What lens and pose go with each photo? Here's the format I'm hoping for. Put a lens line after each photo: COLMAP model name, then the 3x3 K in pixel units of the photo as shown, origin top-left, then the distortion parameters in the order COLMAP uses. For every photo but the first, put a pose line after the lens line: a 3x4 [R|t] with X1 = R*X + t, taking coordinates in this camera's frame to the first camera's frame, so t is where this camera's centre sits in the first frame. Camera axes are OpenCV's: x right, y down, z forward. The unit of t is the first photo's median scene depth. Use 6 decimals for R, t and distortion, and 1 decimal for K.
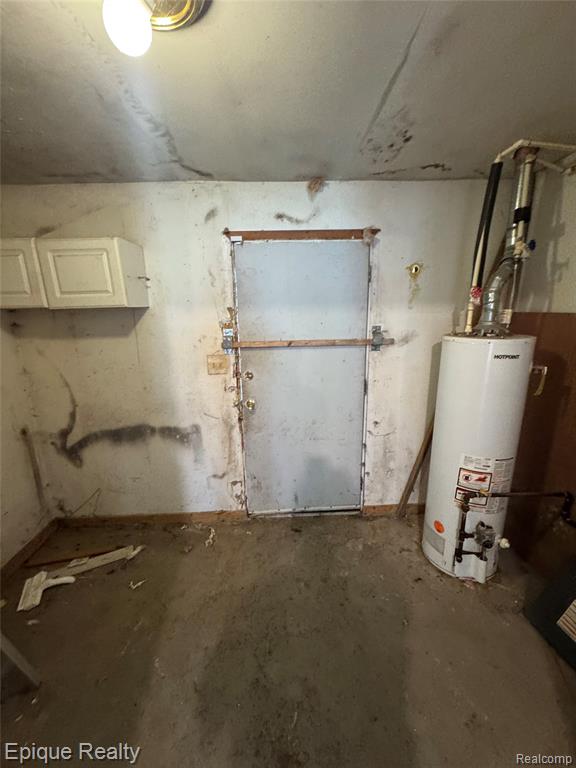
lens RADIAL K [[305.8, 0, 287.9], [0, 305.8, 383.7], [0, 0, 1]] dist [-0.003343, -0.000227]
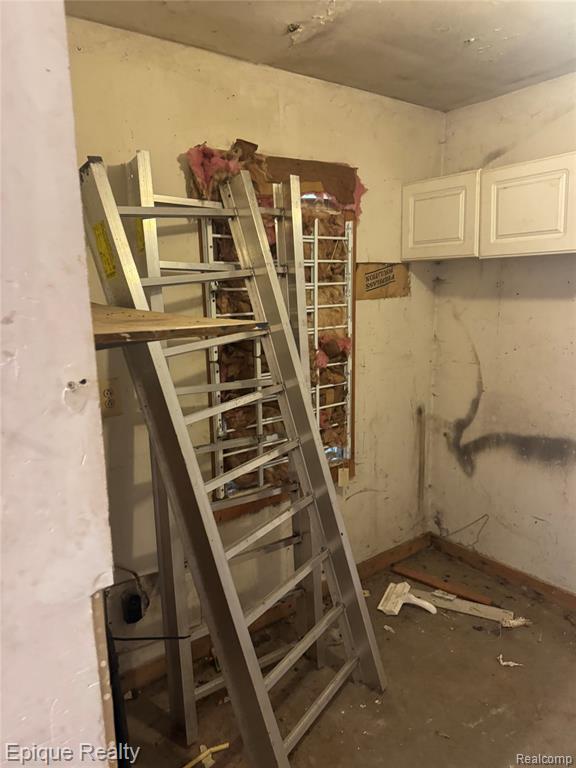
lens RADIAL K [[540.7, 0, 292.0], [0, 540.7, 385.3], [0, 0, 1]] dist [0.108455, -0.175440]
pose [[0.574692, 0.161183, -0.802340, 0.098070], [-0.173447, 0.982129, 0.073066, 0.044478], [0.799778, 0.097173, 0.592379, -0.148933]]
